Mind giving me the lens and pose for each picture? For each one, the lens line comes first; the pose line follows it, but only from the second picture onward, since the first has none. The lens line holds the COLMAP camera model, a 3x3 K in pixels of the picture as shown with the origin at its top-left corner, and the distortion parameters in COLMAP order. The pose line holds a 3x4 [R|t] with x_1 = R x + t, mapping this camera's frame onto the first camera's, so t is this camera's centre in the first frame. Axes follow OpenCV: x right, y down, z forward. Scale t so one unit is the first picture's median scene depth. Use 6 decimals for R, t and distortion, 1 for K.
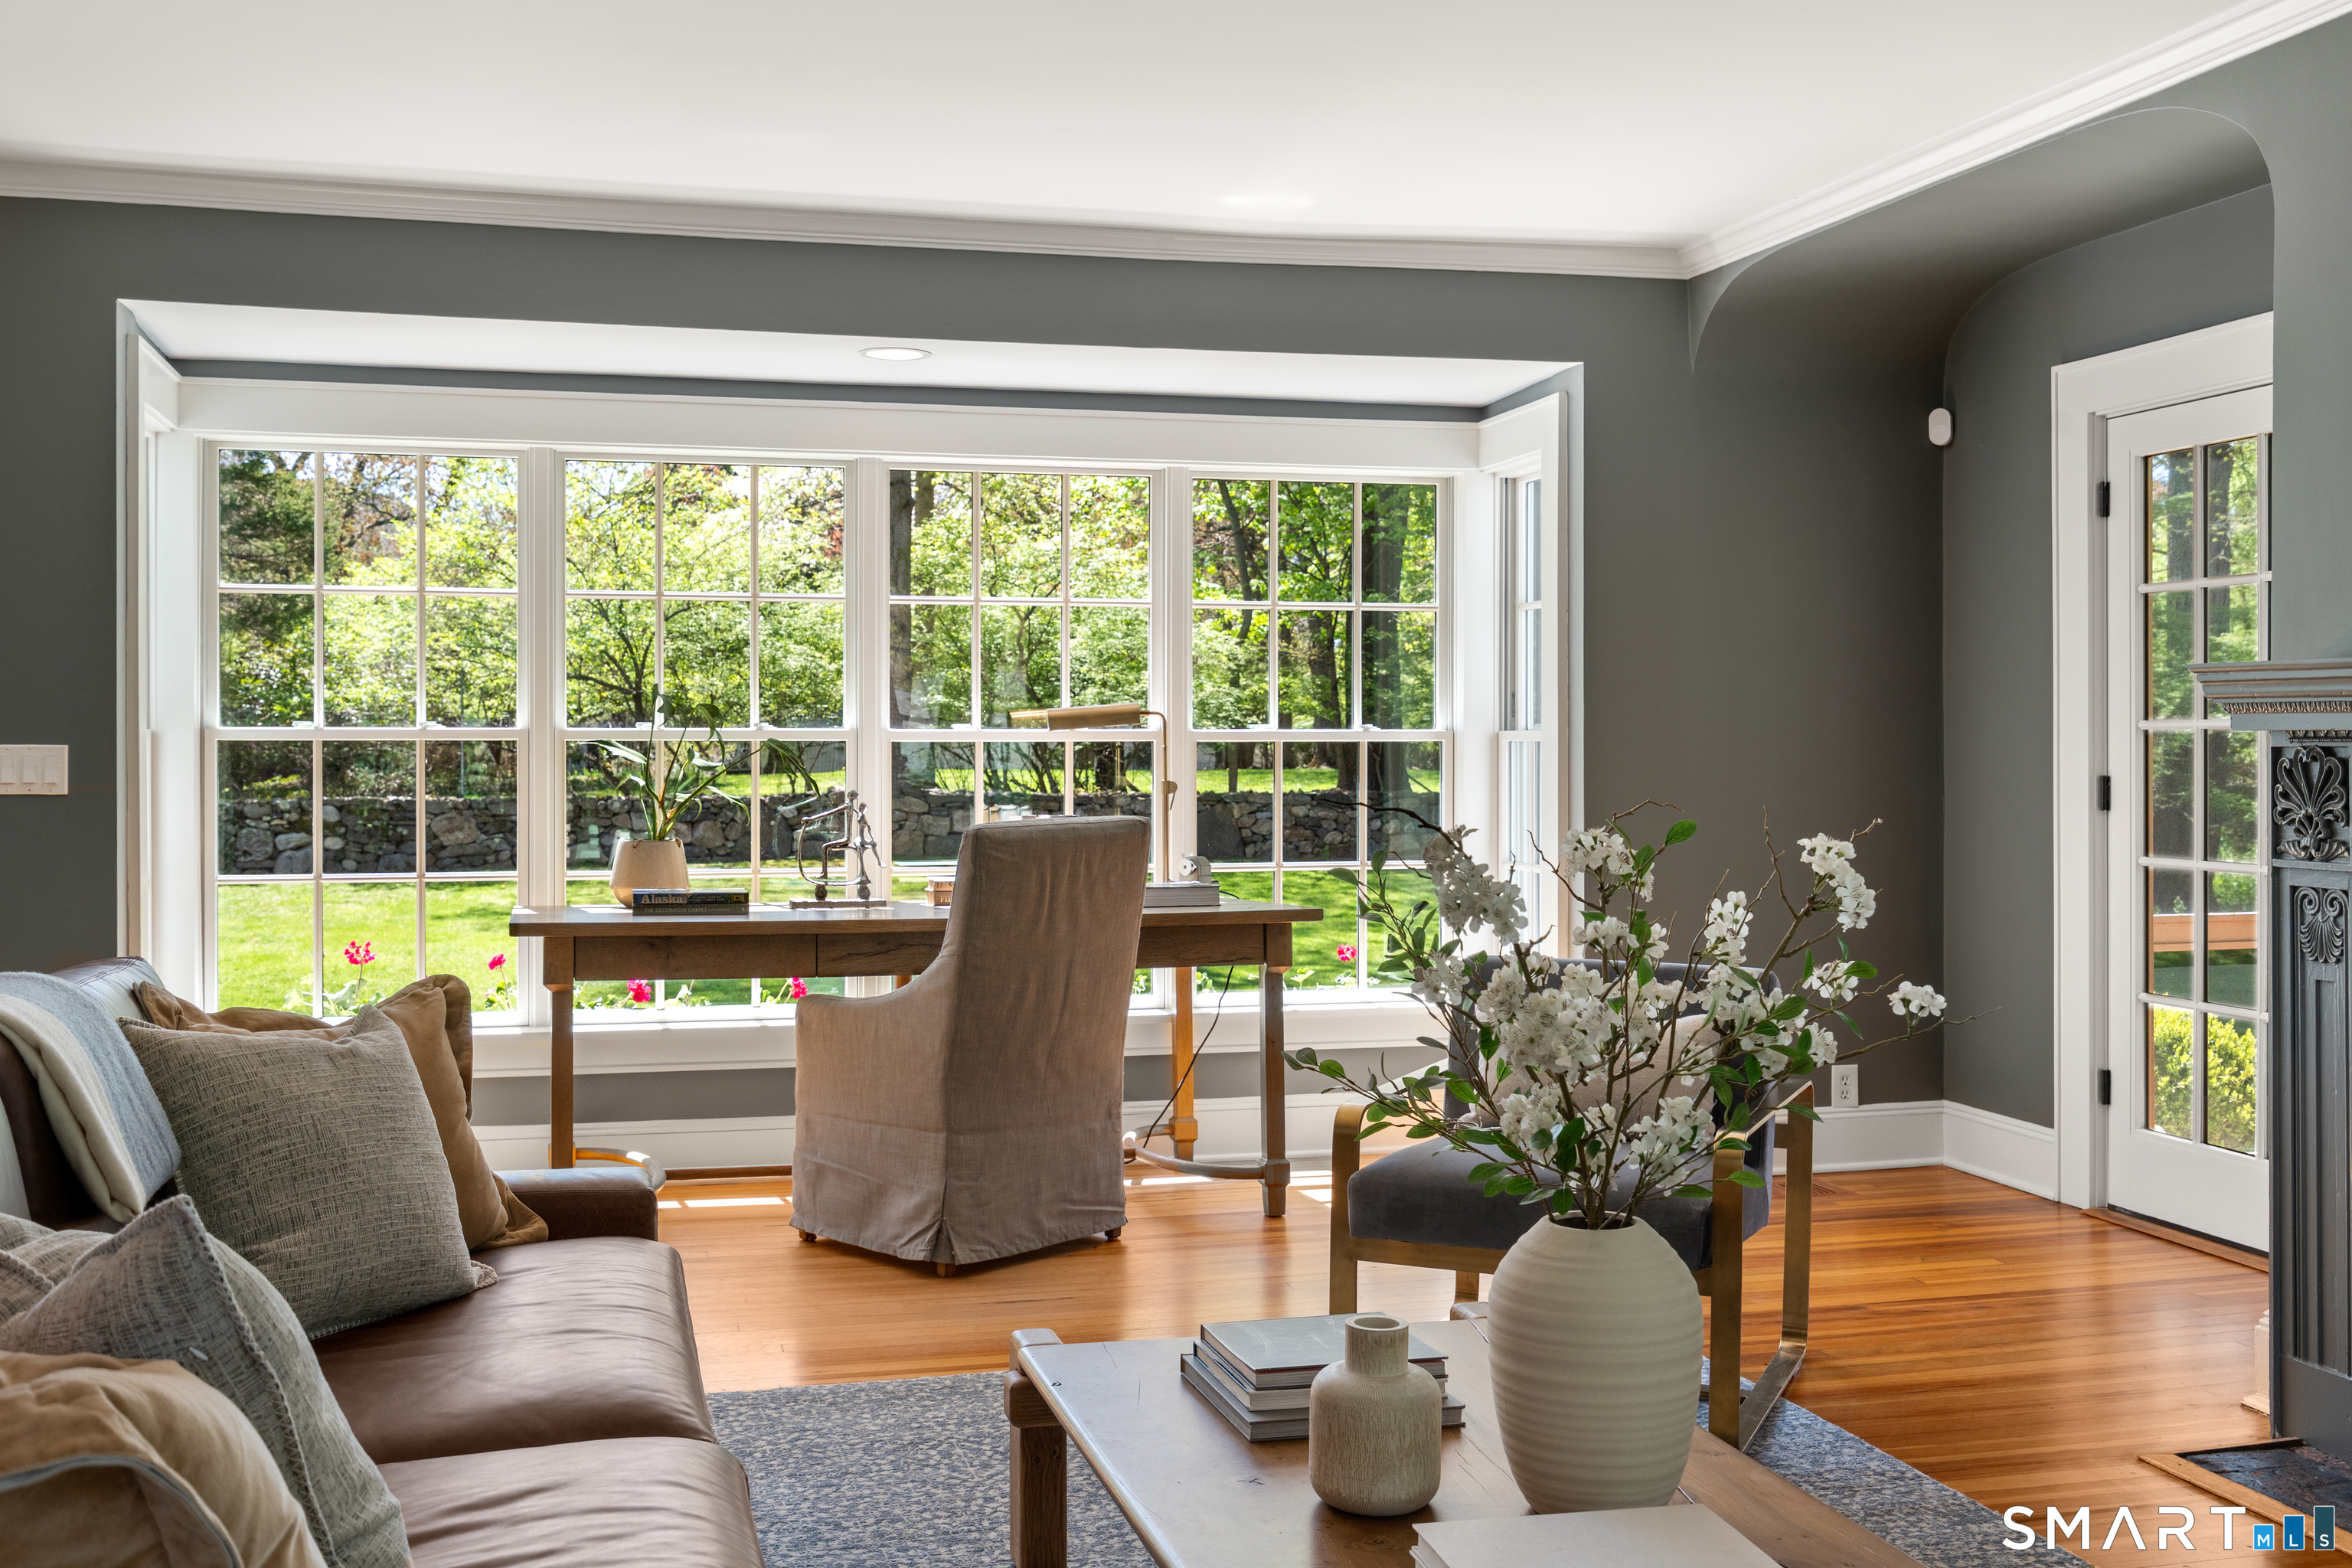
lens RADIAL K [[2340.3, 0, 1167.1], [0, 2340.3, 764.2], [0, 0, 1]] dist [0.019609, 0.000000]
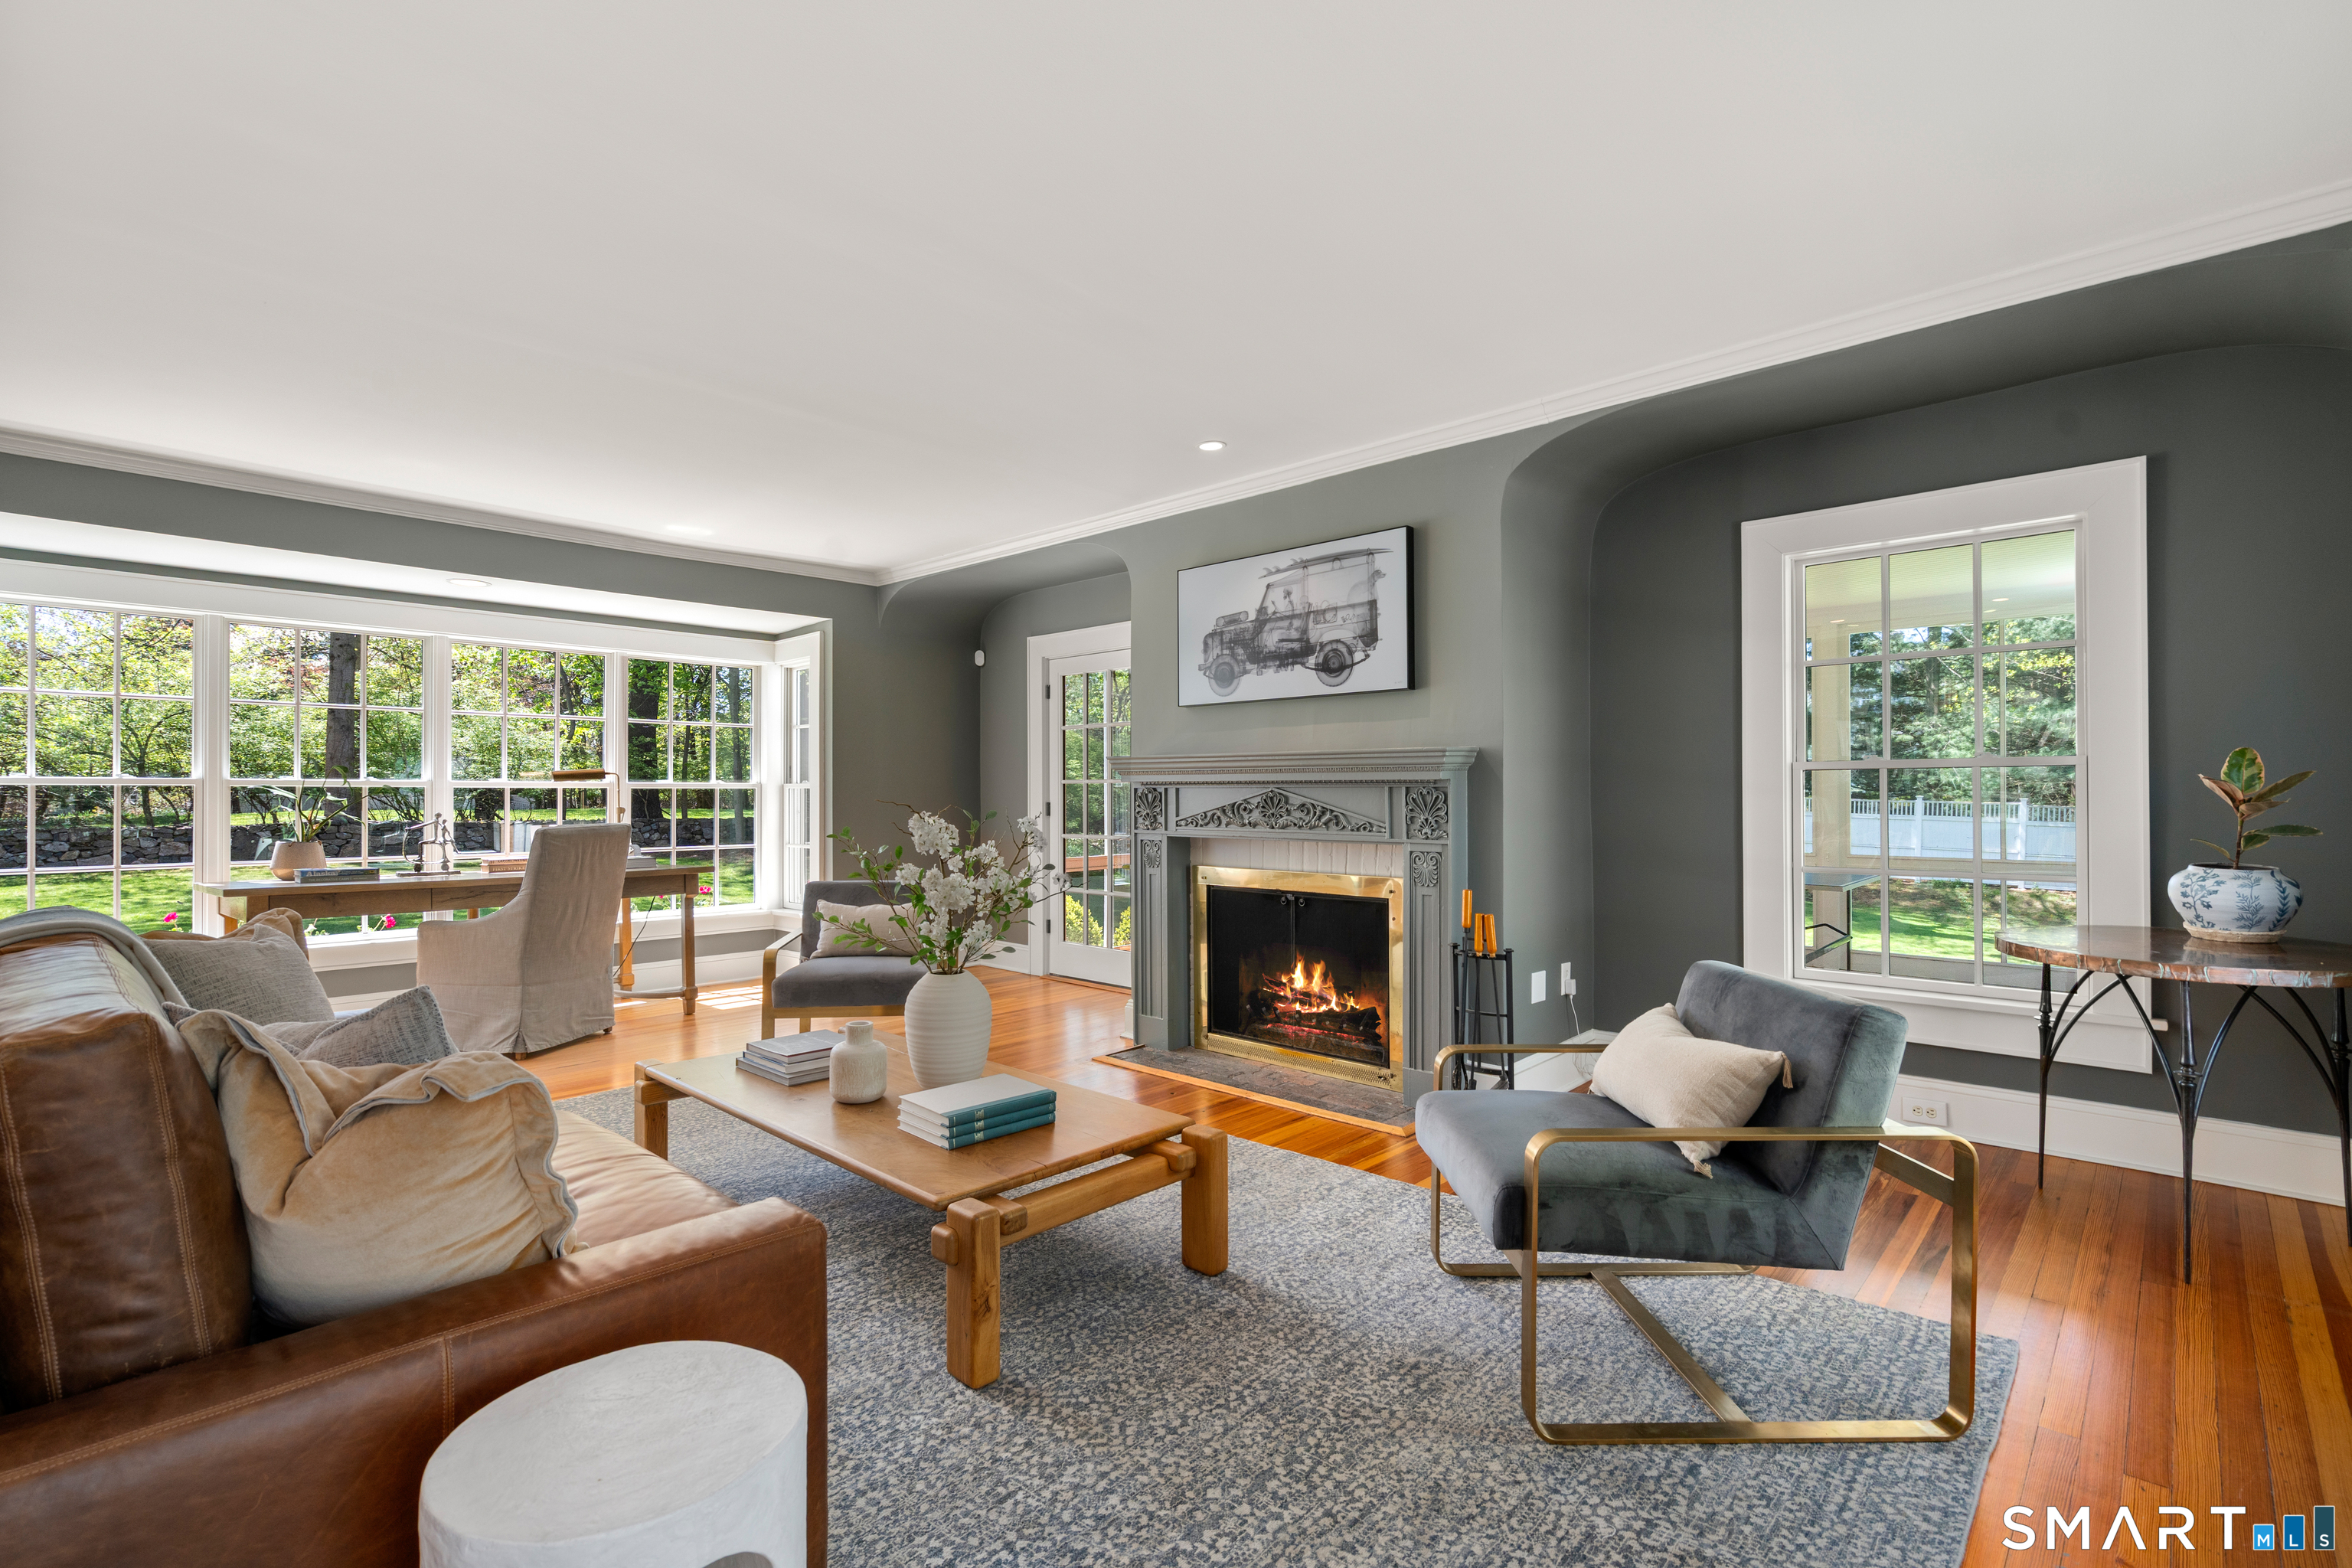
lens RADIAL K [[1074.5, 0, 1167.2], [0, 1074.5, 803.6], [0, 0, 1]] dist [-0.001988, 0.000857]
pose [[0.850689, -0.004710, 0.525649, -0.095629], [0.005272, 0.999986, 0.000428, 0.006814], [-0.525643, 0.002407, 0.850702, -0.041507]]
